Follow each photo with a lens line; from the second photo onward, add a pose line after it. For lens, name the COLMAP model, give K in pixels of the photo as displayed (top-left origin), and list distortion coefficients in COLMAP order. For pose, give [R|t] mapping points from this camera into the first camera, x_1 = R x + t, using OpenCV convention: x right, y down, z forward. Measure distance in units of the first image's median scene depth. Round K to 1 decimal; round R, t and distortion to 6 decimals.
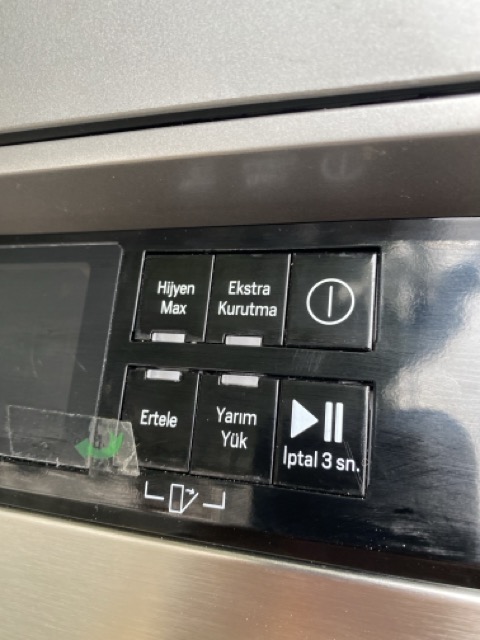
lens RADIAL K [[491.4, 0, 240.0], [0, 491.4, 320.0], [0, 0, 1]] dist [0.002569, -0.000826]
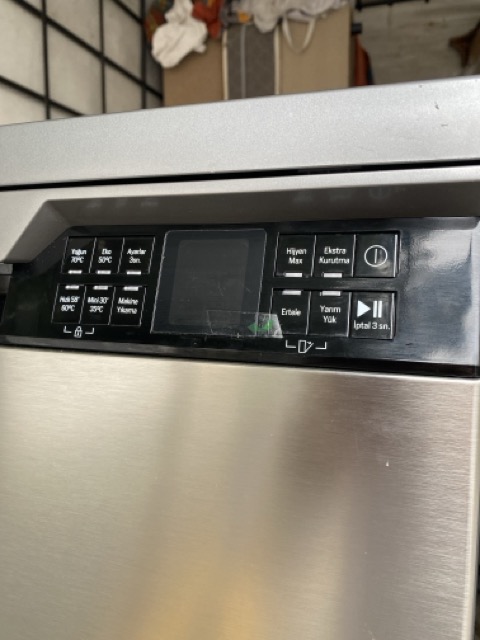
lens RADIAL K [[491.4, 0, 240.0], [0, 491.4, 320.0], [0, 0, 1]] dist [0.002569, -0.000826]
pose [[0.999668, 0.018889, -0.017552, -0.343191], [-0.019337, 0.999482, -0.025727, 0.291424], [0.017057, 0.026058, 0.999515, -1.071320]]
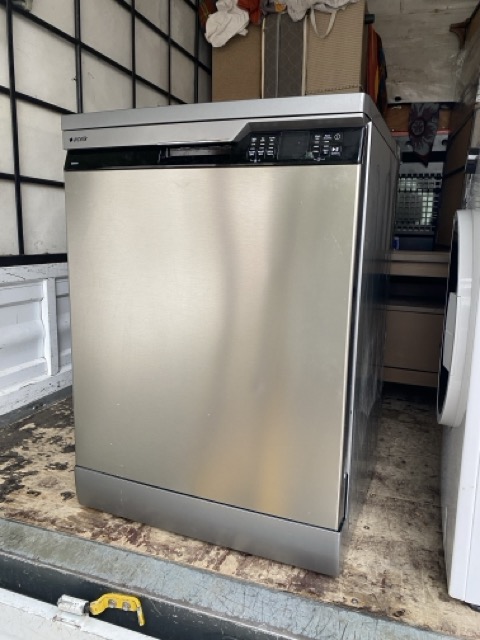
lens RADIAL K [[487.6, 0, 240.0], [0, 487.6, 320.0], [0, 0, 1]] dist [0.007909, 0.000211]
pose [[0.997722, 0.052778, -0.042027, -0.932713], [-0.051448, 0.998159, 0.032129, 2.804242], [0.043645, -0.029893, 0.998600, -7.239060]]
